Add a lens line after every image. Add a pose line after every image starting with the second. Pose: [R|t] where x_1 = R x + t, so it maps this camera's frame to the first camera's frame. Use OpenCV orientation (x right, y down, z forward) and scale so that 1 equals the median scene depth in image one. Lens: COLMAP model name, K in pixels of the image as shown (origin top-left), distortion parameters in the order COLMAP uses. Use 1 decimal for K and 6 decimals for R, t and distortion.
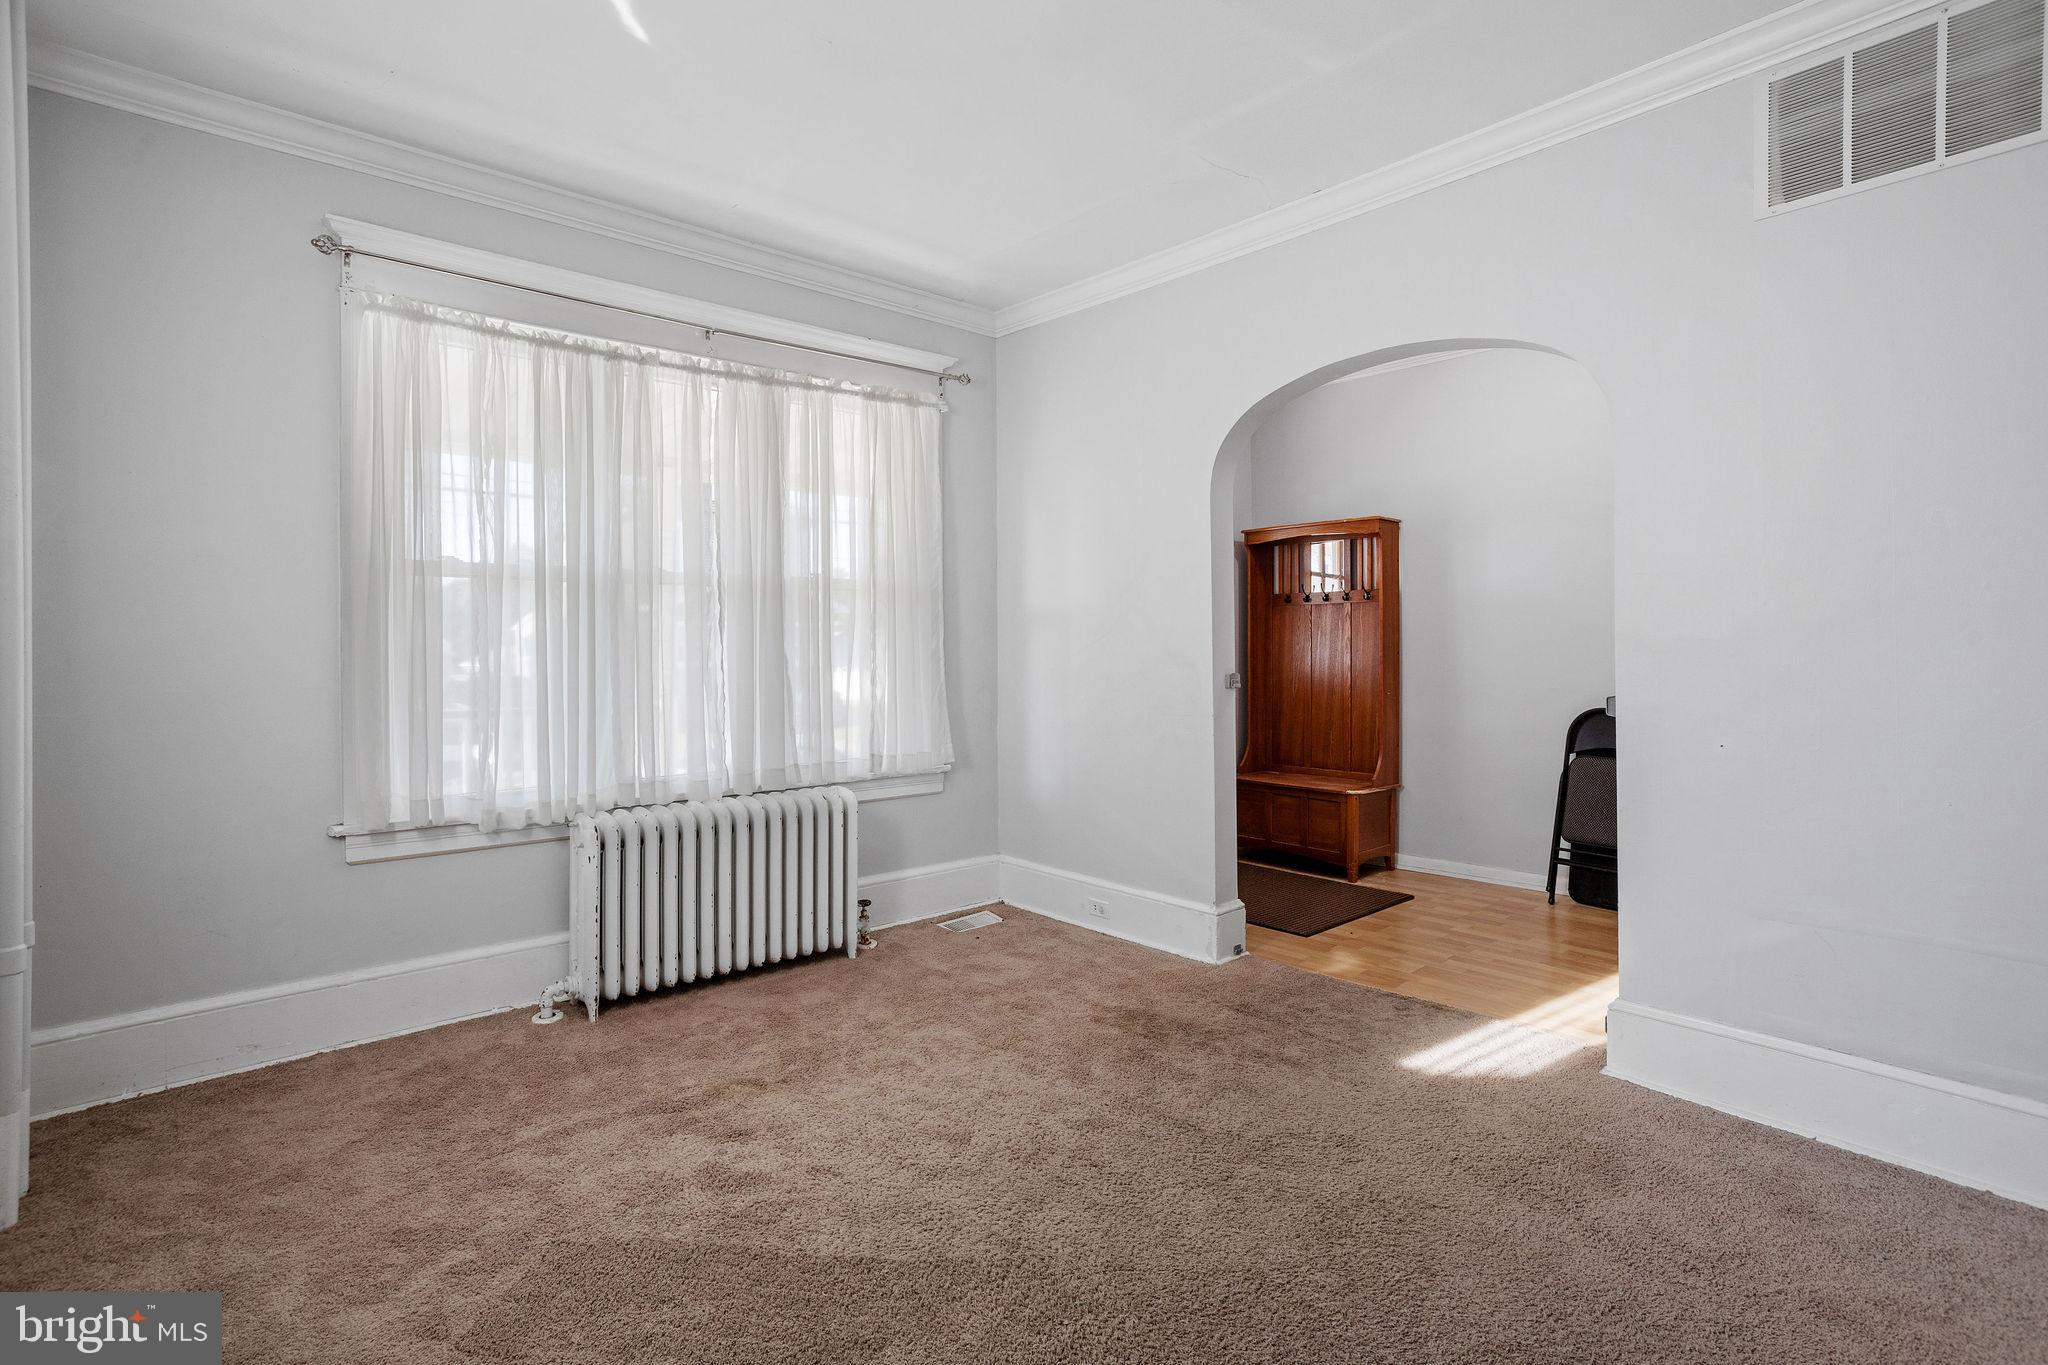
lens RADIAL K [[1006.9, 0, 1010.1], [0, 1006.9, 657.1], [0, 0, 1]] dist [-0.040160, 0.031383]
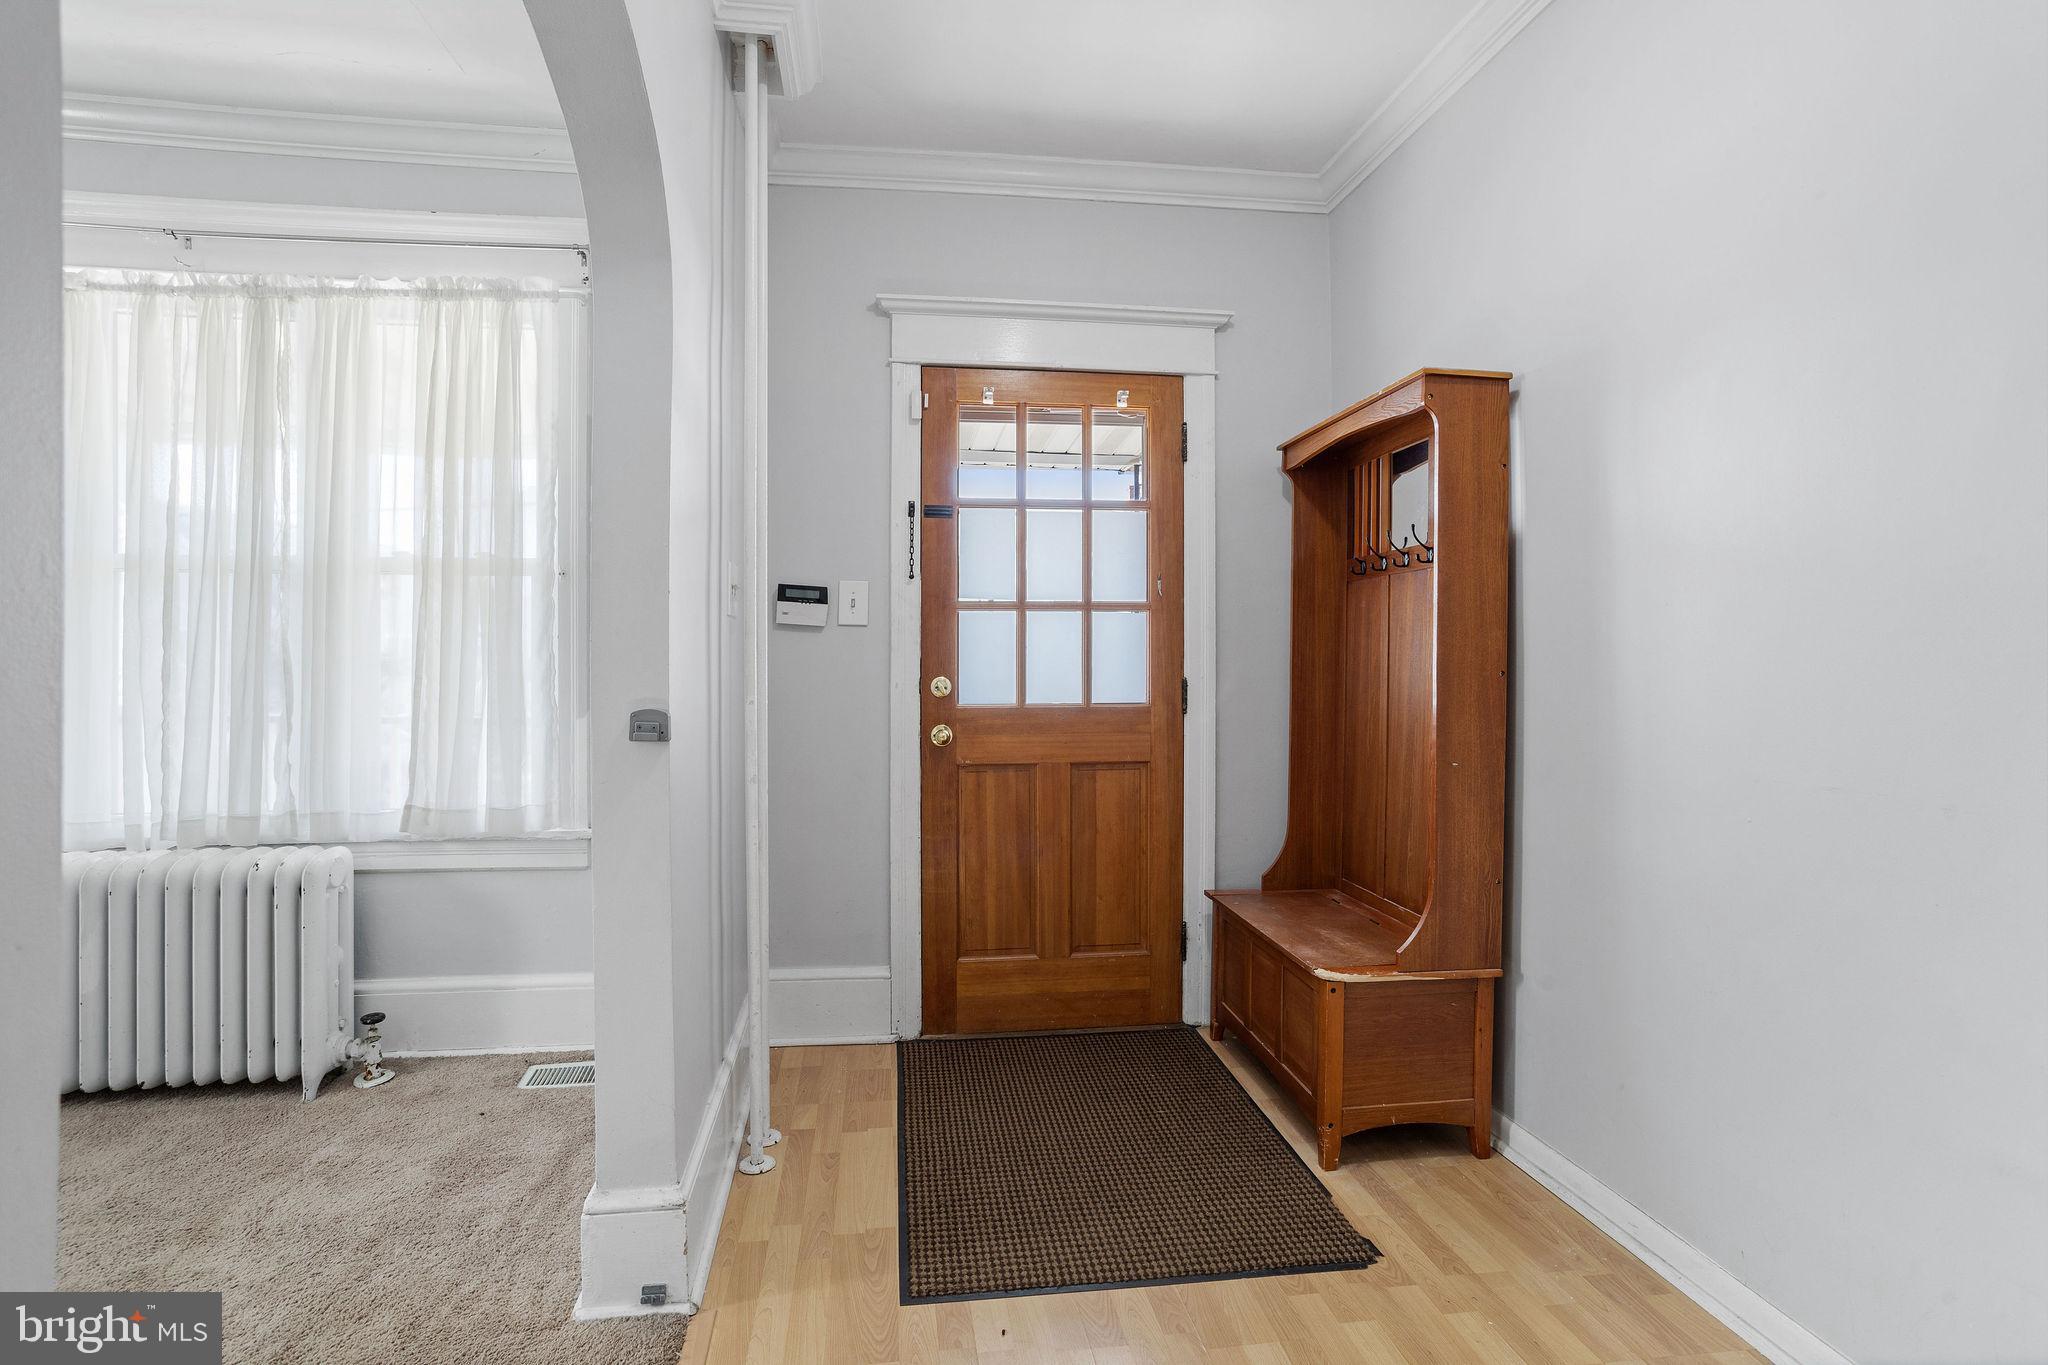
lens RADIAL K [[1028.7, 0, 1020.0], [0, 1028.7, 652.1], [0, 0, 1]] dist [-0.032934, 0.033114]
pose [[0.822409, 0.002035, -0.568893, 0.617203], [-0.013424, 0.999785, -0.015830, -0.003323], [0.568738, 0.020656, 0.822259, 0.661402]]
